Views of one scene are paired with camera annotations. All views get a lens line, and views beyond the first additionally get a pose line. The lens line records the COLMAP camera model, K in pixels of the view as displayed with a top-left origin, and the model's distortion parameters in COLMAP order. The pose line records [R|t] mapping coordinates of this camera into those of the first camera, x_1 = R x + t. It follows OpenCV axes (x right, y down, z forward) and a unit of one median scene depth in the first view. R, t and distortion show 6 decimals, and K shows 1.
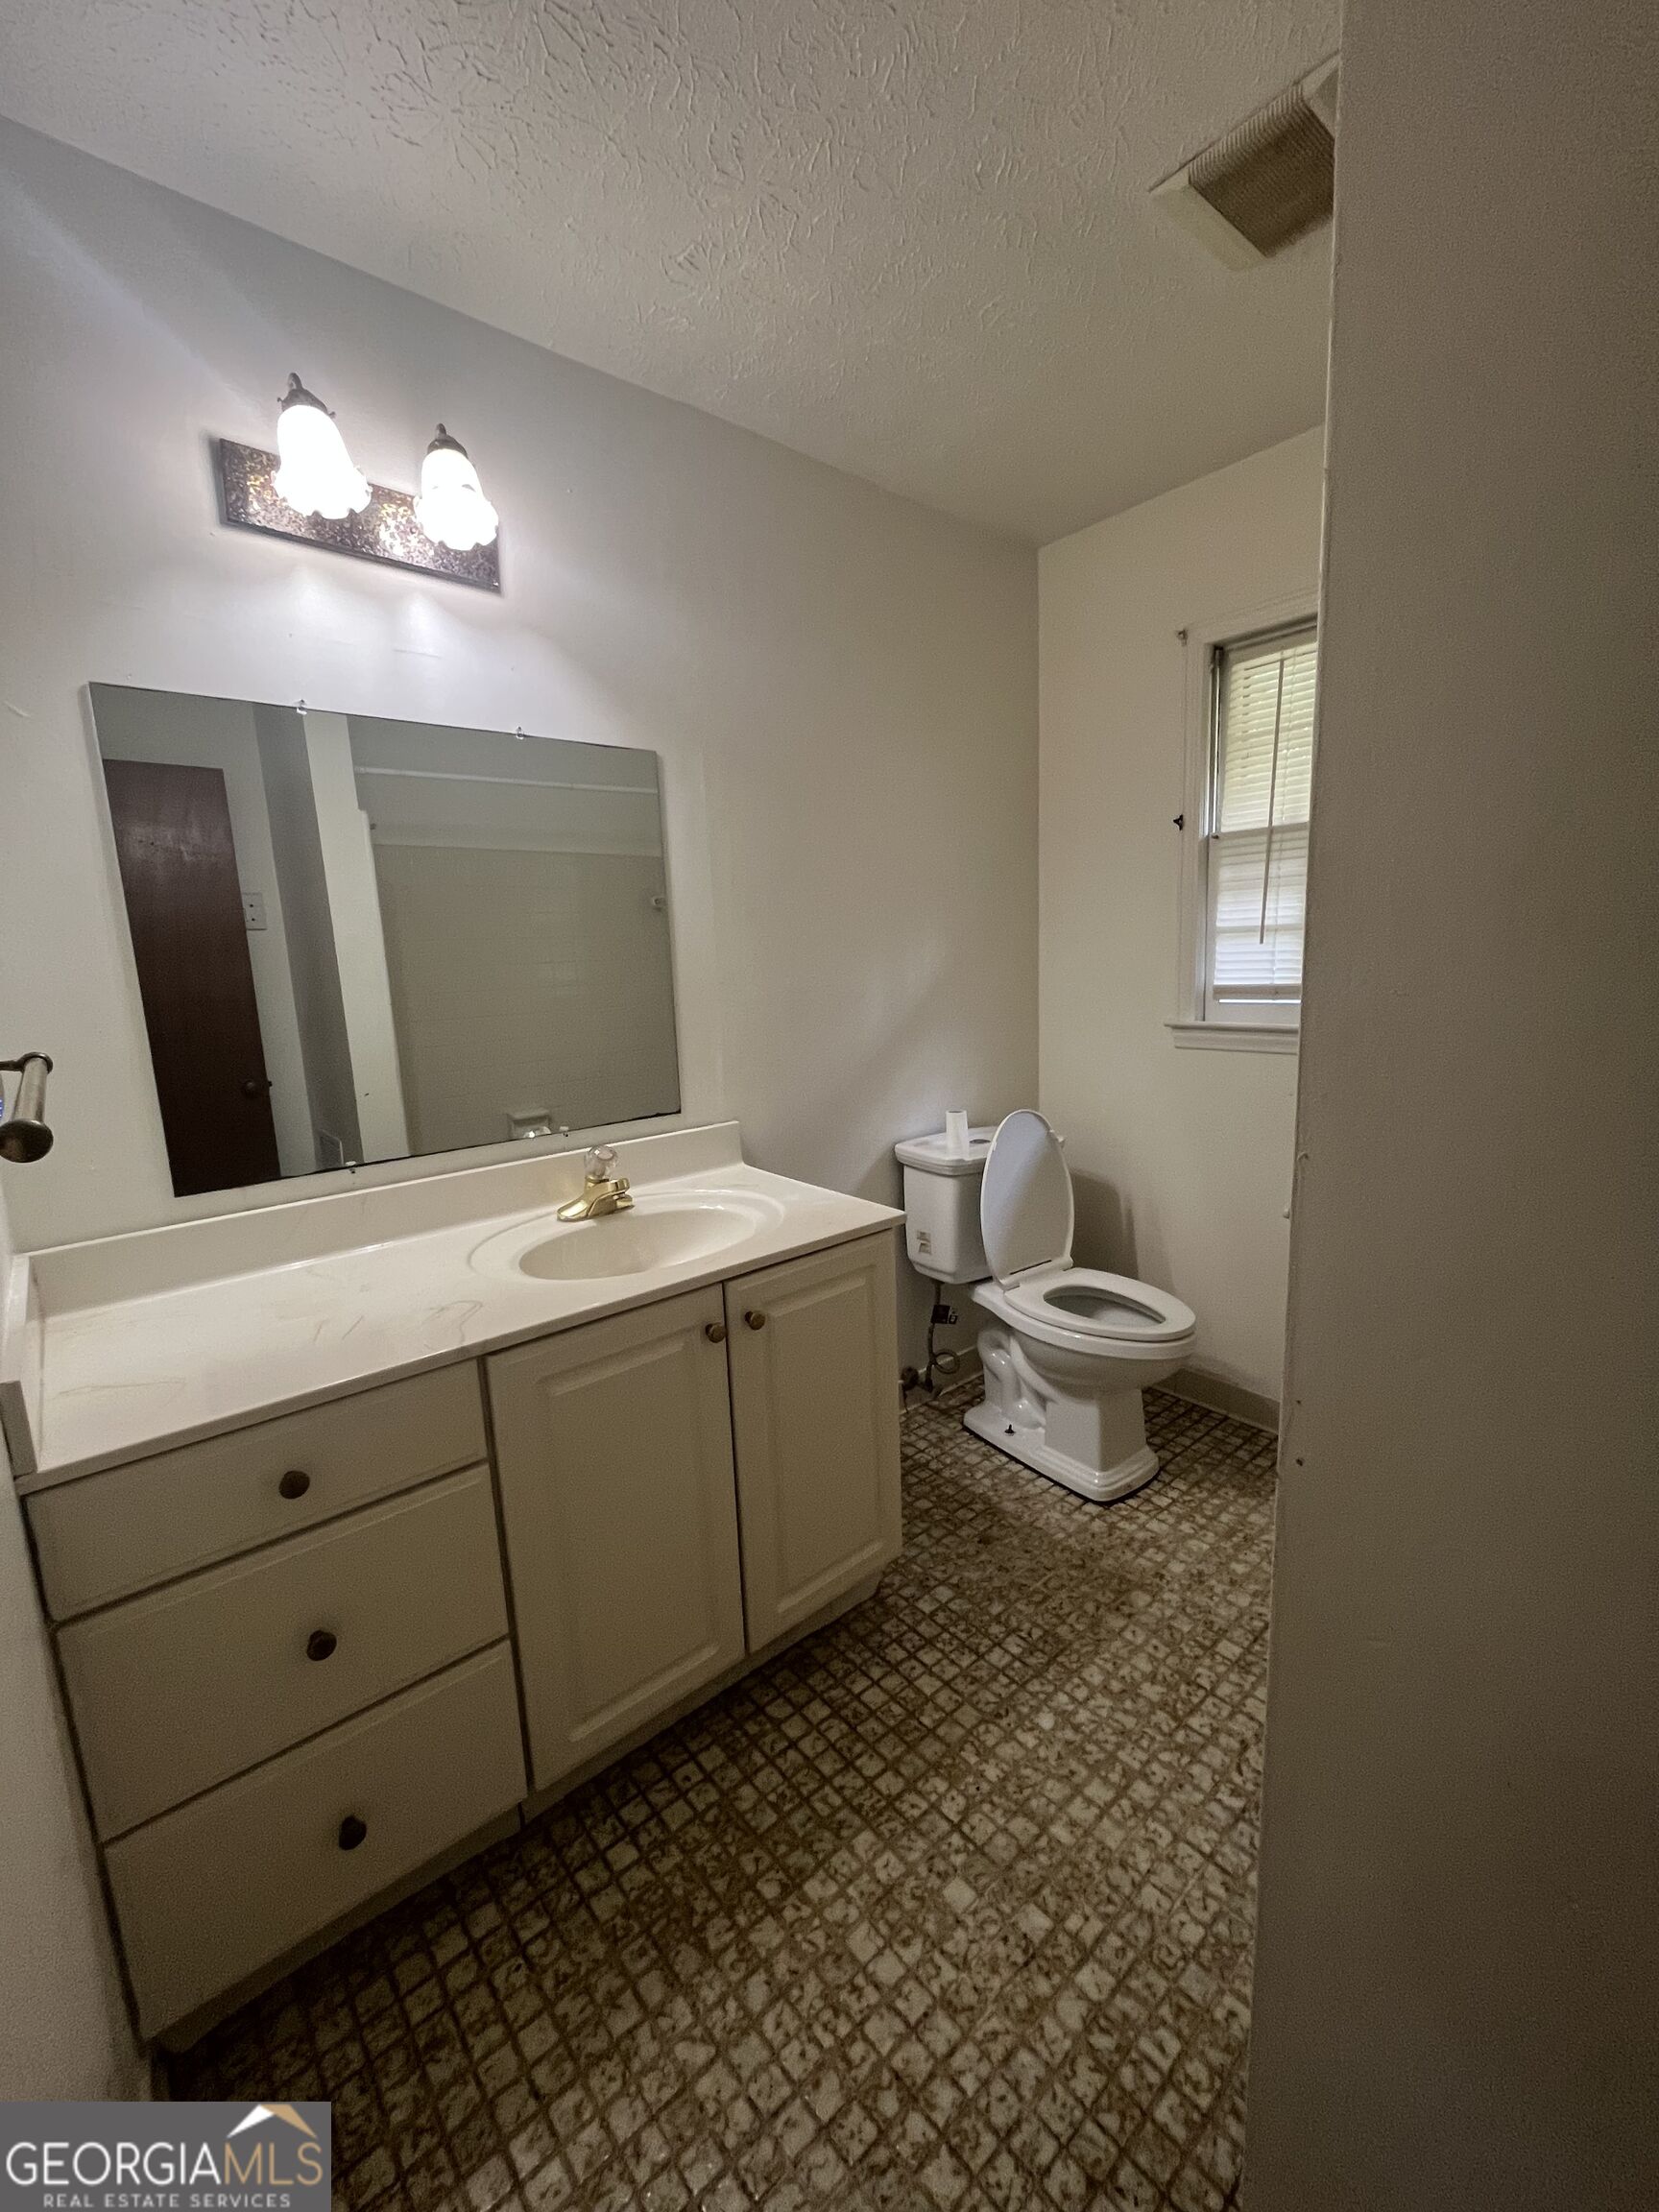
lens RADIAL K [[899.1, 0, 833.6], [0, 899.1, 1105.7], [0, 0, 1]] dist [-0.000522, 0.000126]
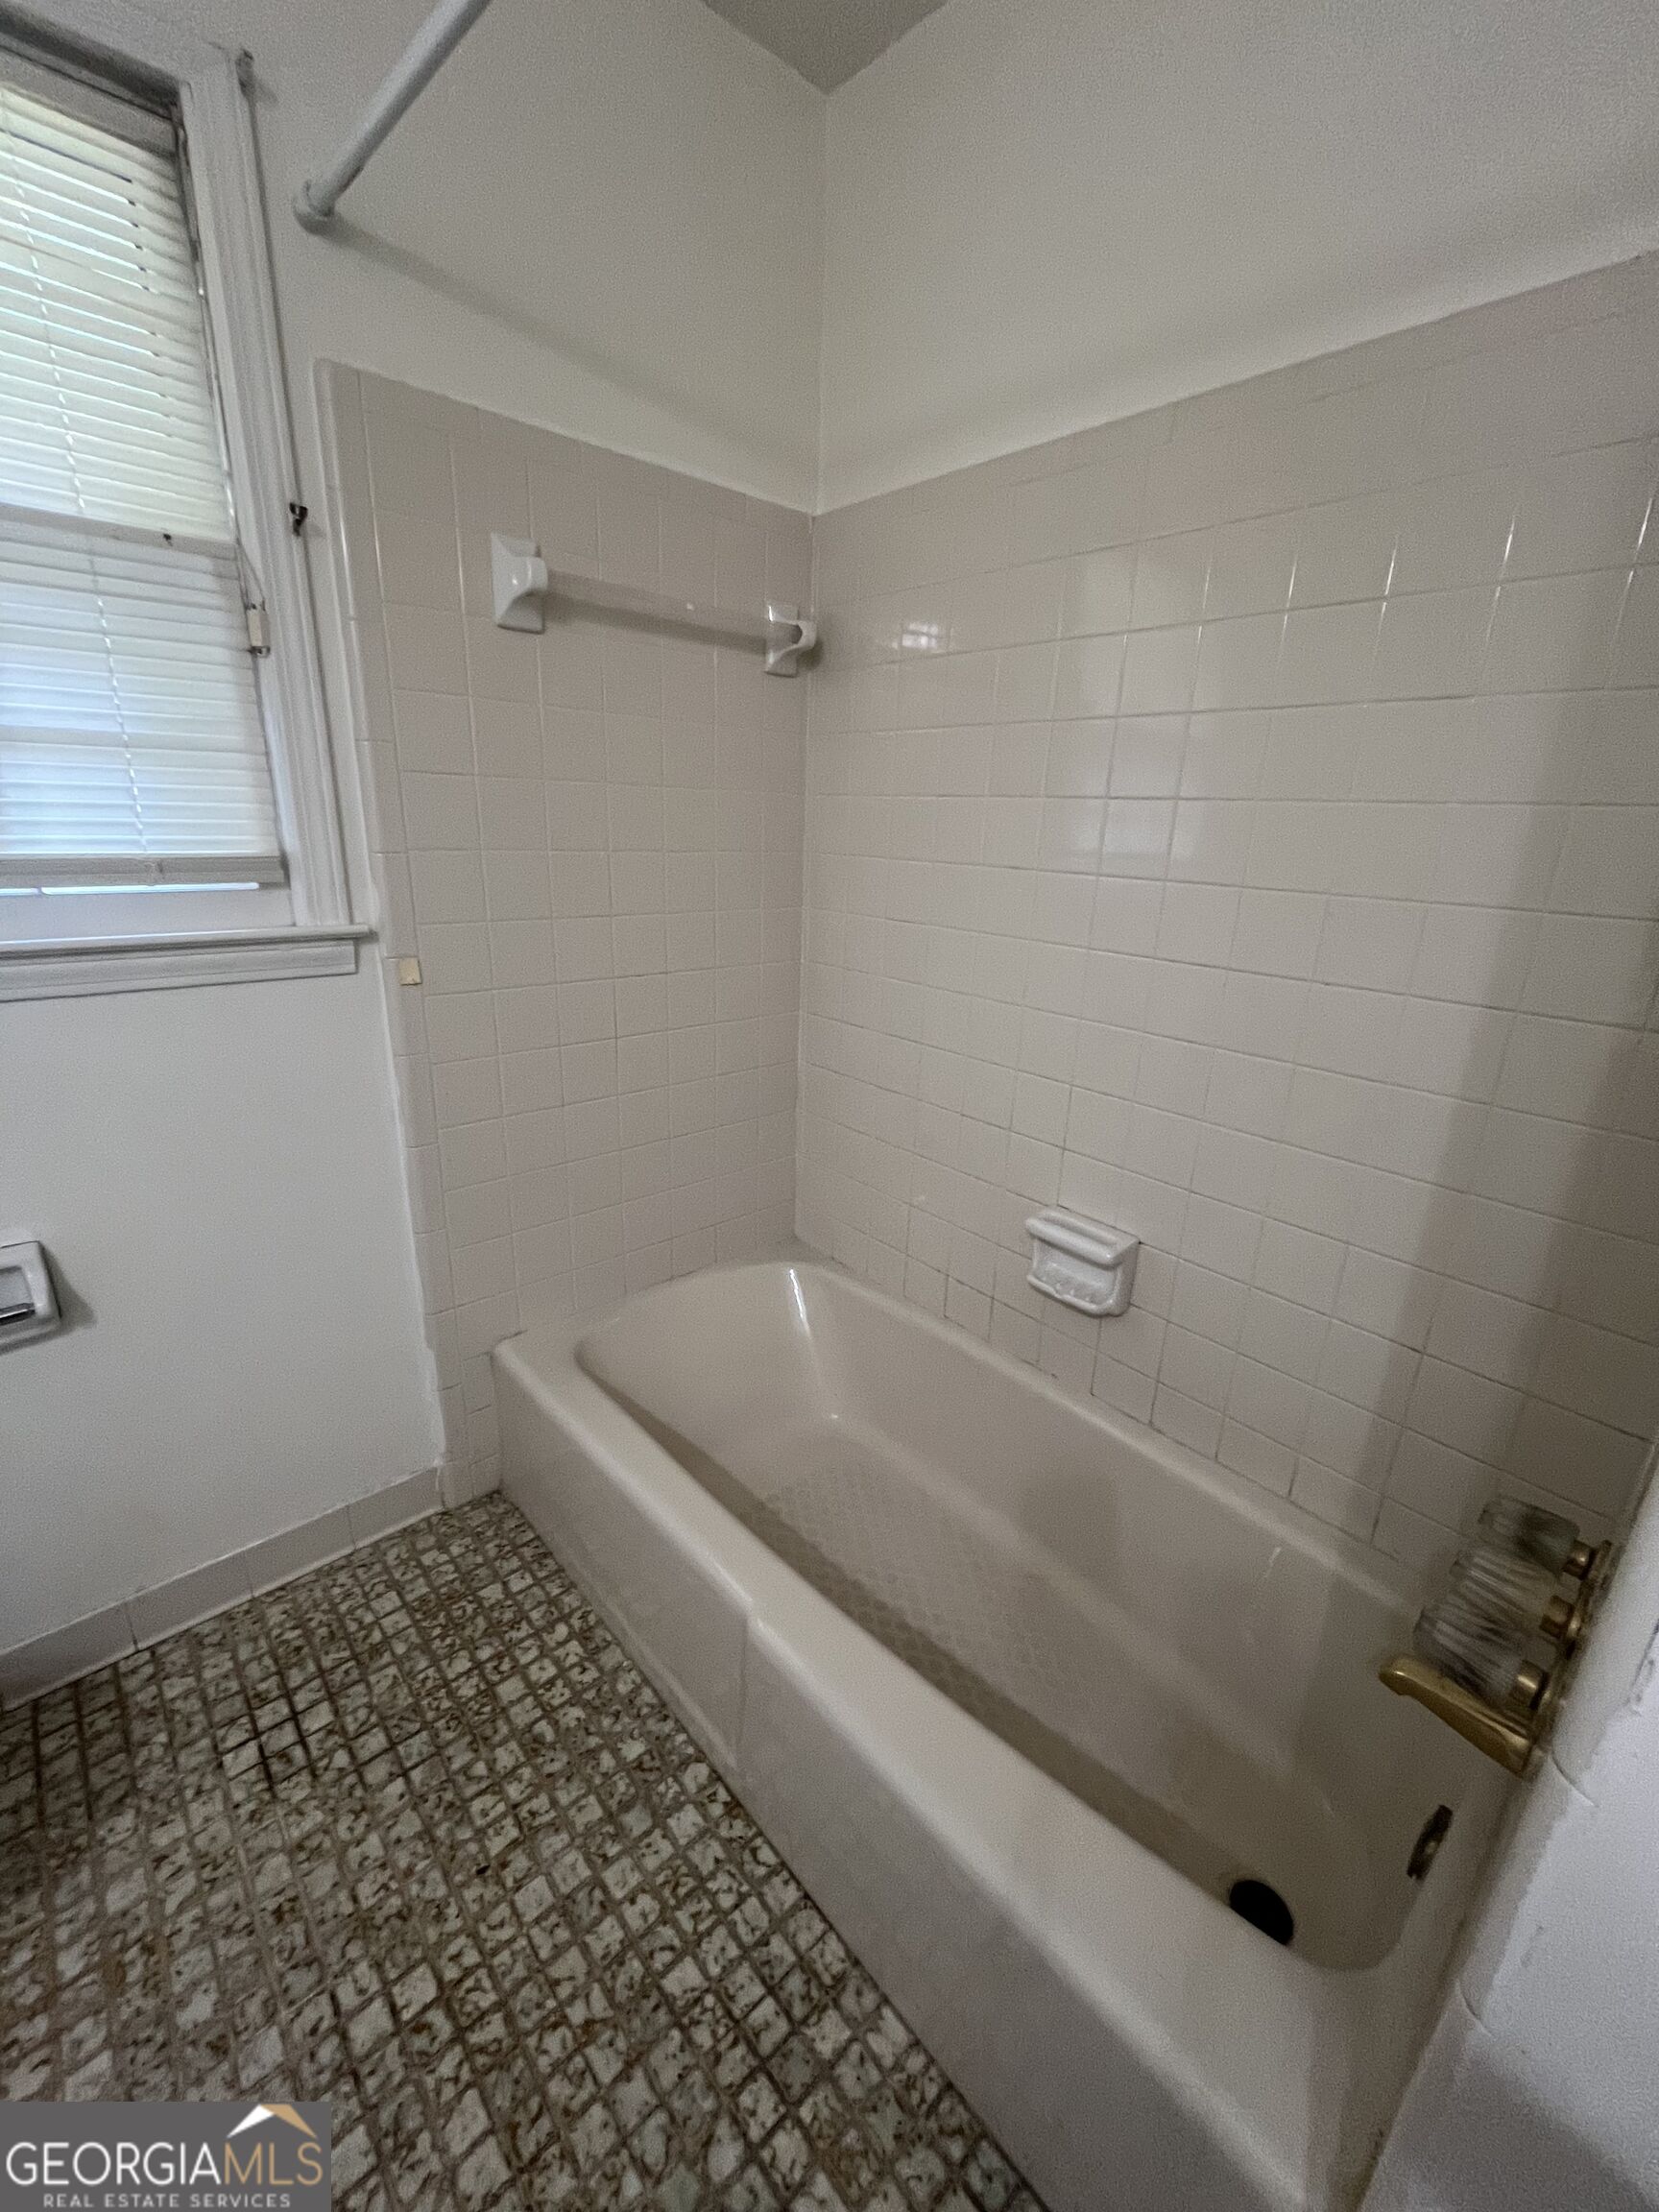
lens RADIAL K [[899.1, 0, 831.6], [0, 899.1, 1100.8], [0, 0, 1]] dist [-0.000522, 0.000126]
pose [[-0.024396, -0.269960, 0.962563, 0.080750], [0.134576, 0.953198, 0.270744, -0.074610], [-0.990603, 0.136143, 0.013076, 0.536156]]
